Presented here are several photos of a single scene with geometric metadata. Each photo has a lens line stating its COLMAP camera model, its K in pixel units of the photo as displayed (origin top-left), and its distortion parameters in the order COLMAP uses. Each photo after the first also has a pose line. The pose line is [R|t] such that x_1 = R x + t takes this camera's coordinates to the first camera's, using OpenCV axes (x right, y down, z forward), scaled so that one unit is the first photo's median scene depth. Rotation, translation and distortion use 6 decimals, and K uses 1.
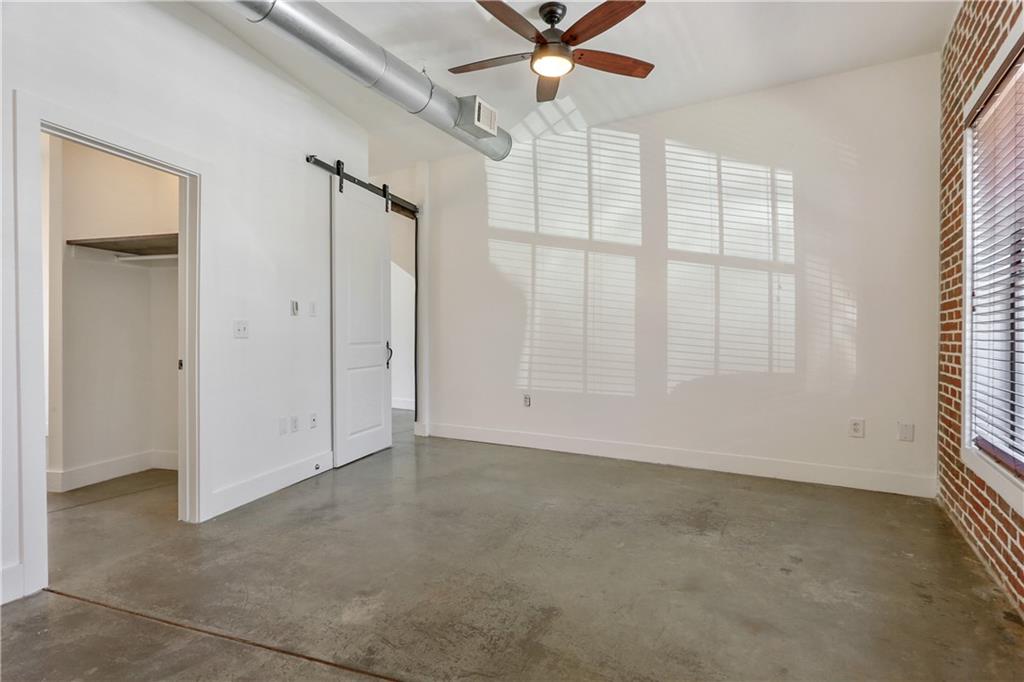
lens RADIAL K [[518.6, 0, 522.1], [0, 518.6, 340.3], [0, 0, 1]] dist [-0.003857, 0.001474]
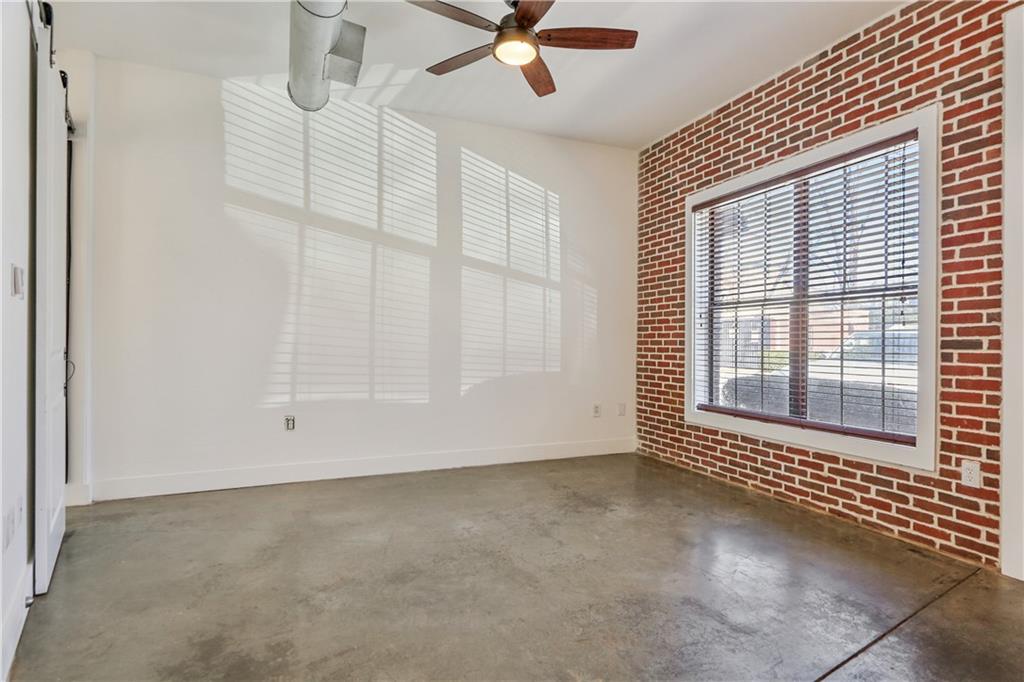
lens RADIAL K [[518.6, 0, 522.1], [0, 518.6, 340.3], [0, 0, 1]] dist [-0.003857, 0.001474]
pose [[0.597707, 0.004614, 0.801701, -0.620800], [0.000047, 0.999983, -0.005790, -0.003387], [-0.801714, 0.003498, 0.597697, 0.394936]]
